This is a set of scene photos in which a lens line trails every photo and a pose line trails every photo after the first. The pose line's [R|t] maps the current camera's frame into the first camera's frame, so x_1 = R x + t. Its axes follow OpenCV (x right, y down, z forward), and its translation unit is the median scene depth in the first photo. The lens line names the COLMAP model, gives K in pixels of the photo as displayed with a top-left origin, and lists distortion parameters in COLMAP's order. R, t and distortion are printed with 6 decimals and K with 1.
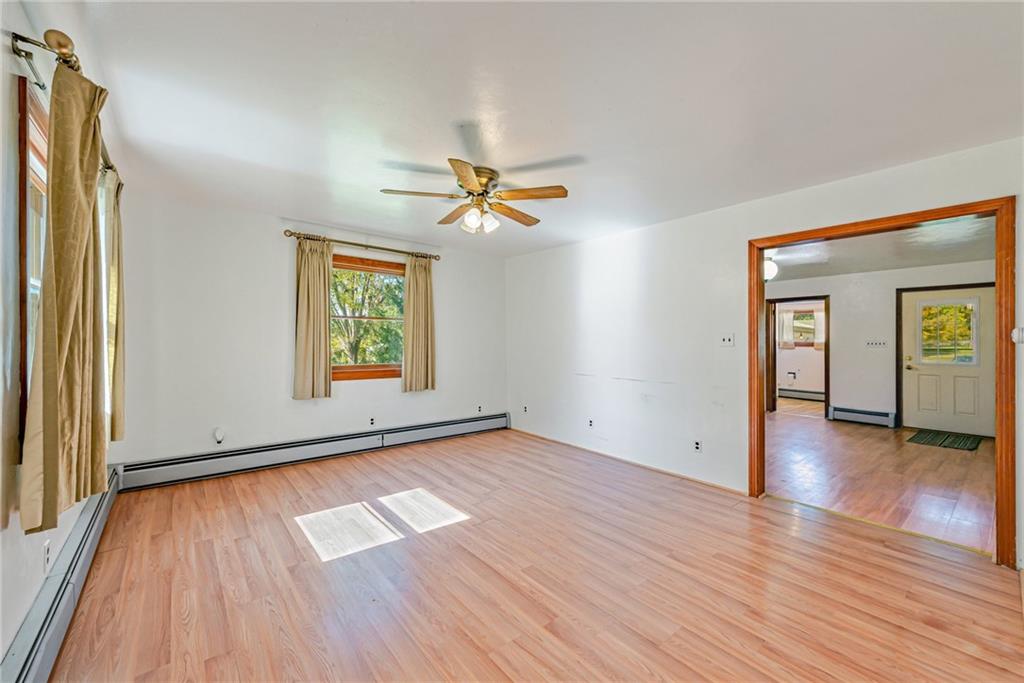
lens RADIAL K [[406.3, 0, 515.0], [0, 406.3, 334.6], [0, 0, 1]] dist [0.014685, -0.001575]
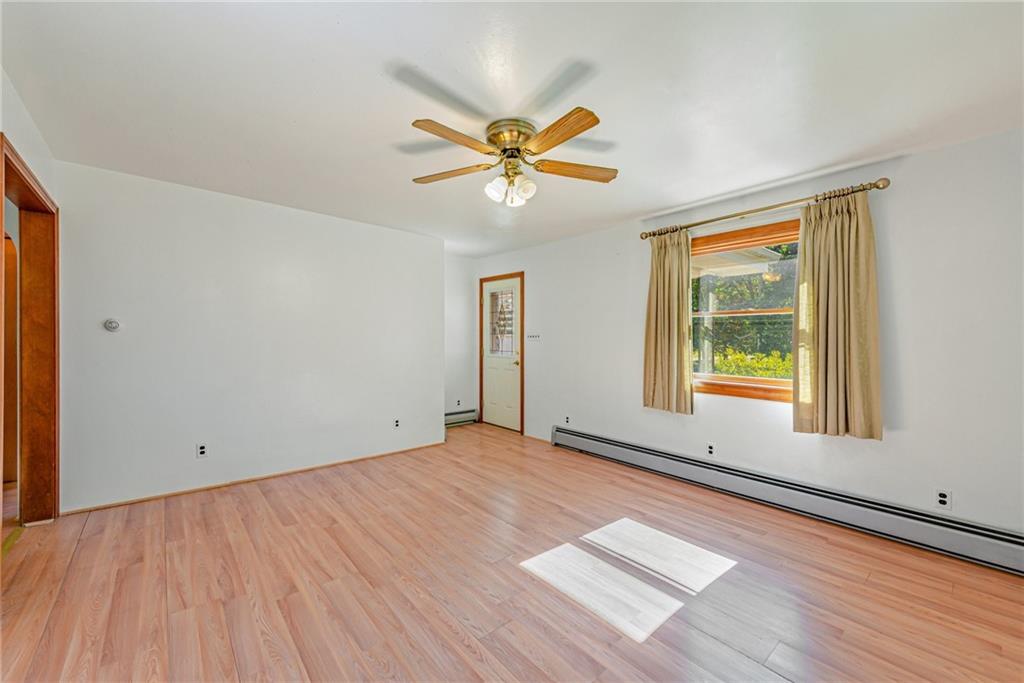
lens RADIAL K [[406.3, 0, 515.6], [0, 406.3, 342.2], [0, 0, 1]] dist [0.014685, -0.001575]
pose [[-0.999499, -0.023372, -0.021345, -0.061822], [-0.023202, 0.999697, -0.008203, 0.024622], [0.021530, -0.007704, -0.999739, 1.532344]]
